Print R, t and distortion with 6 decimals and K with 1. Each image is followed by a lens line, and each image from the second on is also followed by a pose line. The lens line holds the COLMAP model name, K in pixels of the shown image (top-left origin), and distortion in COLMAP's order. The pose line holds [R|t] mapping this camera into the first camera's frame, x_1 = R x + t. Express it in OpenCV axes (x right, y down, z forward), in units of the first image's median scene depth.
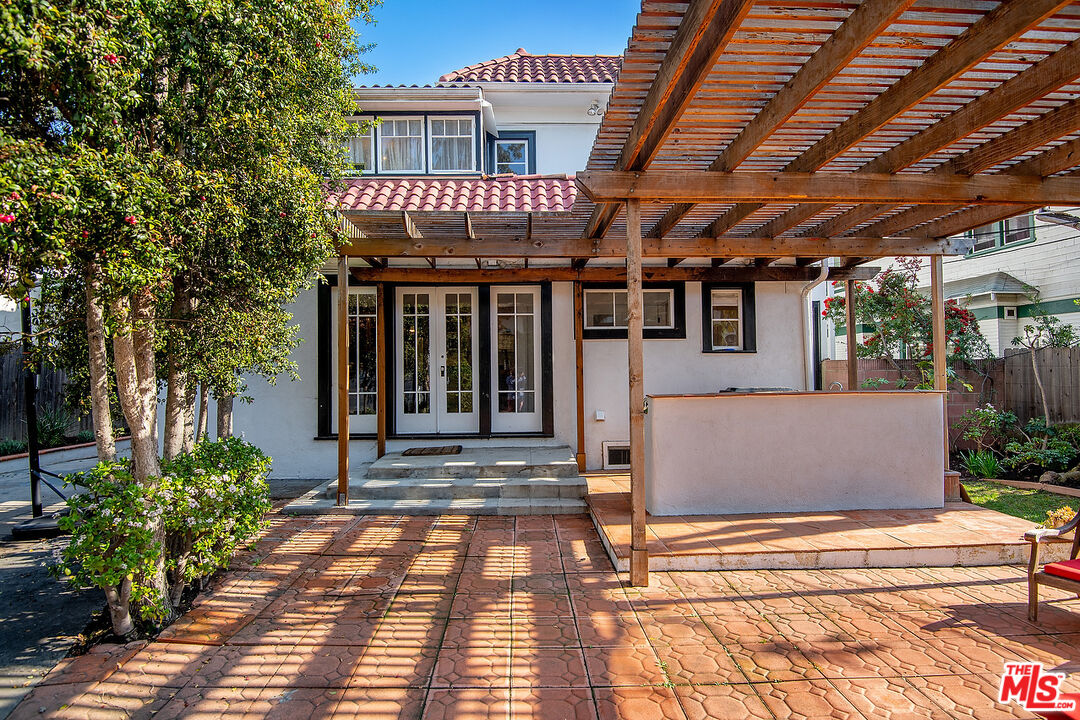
lens RADIAL K [[515.1, 0, 540.0], [0, 515.1, 360.0], [0, 0, 1]] dist [-0.001661, -0.000793]
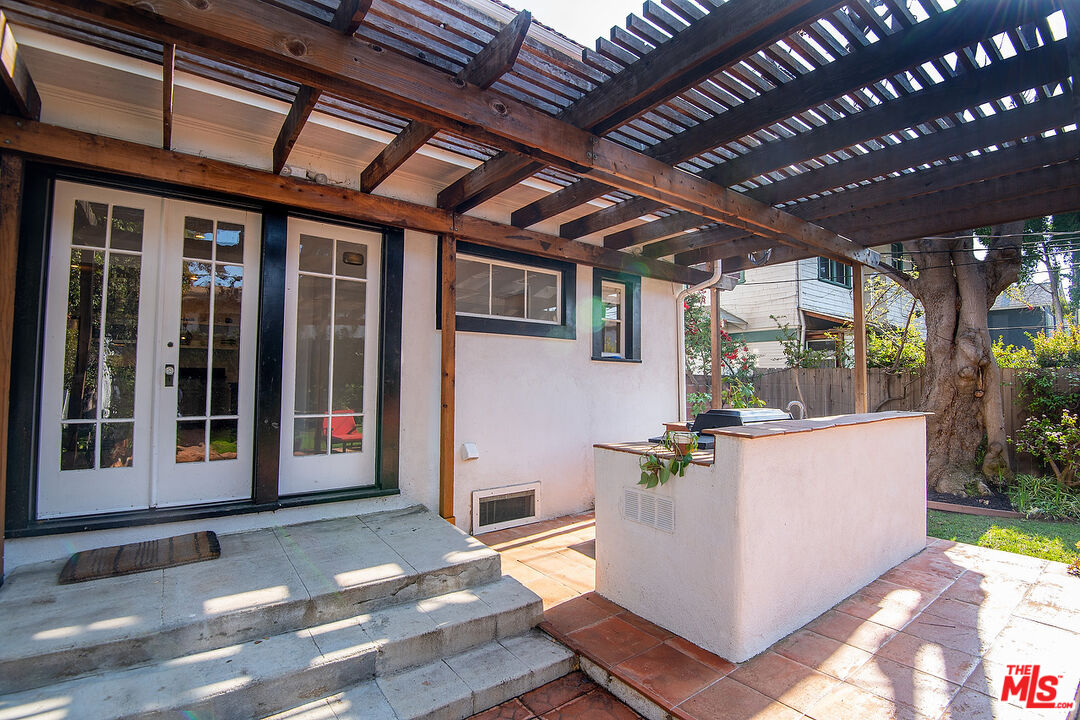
lens RADIAL K [[473.5, 0, 521.7], [0, 473.5, 359.7], [0, 0, 1]] dist [-0.032911, -0.000513]
pose [[0.835891, 0.042790, 0.547225, -0.154155], [-0.033225, 0.999073, -0.027369, 0.008210], [-0.547889, 0.004696, 0.836538, 0.470565]]
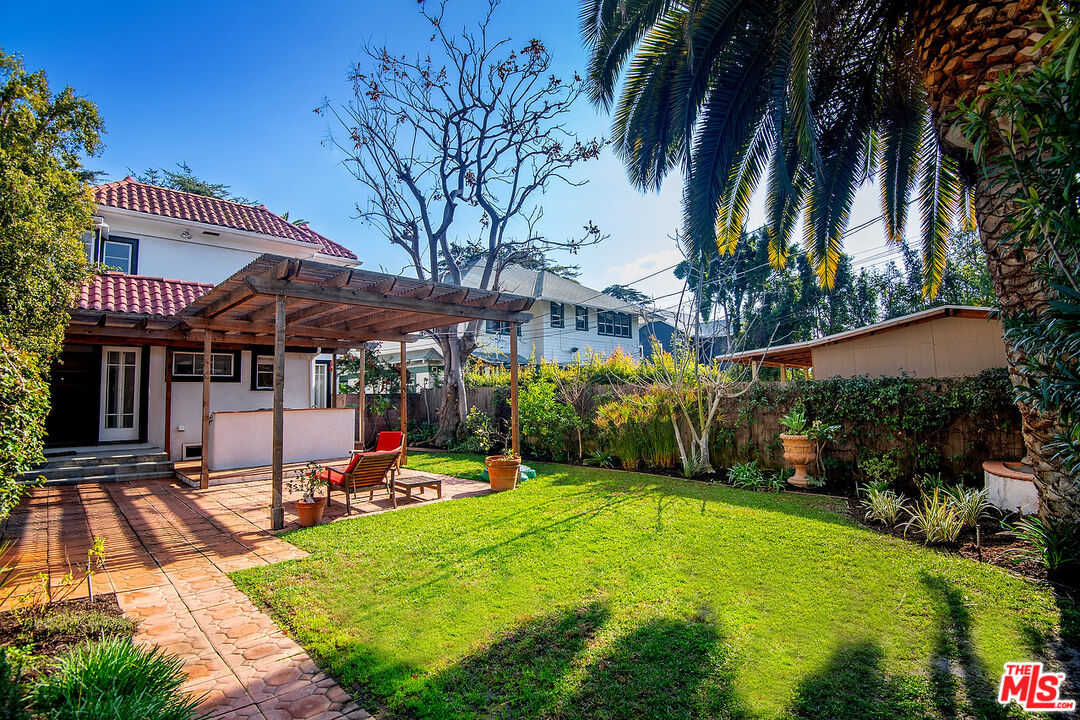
lens RADIAL K [[510.7, 0, 540.0], [0, 510.7, 360.0], [0, 0, 1]] dist [-0.000890, -0.030284]
pose [[0.726881, 0.046352, 0.685198, -0.171442], [-0.005435, 0.998077, -0.061752, -0.015844], [-0.686742, 0.041162, 0.725735, -0.984960]]
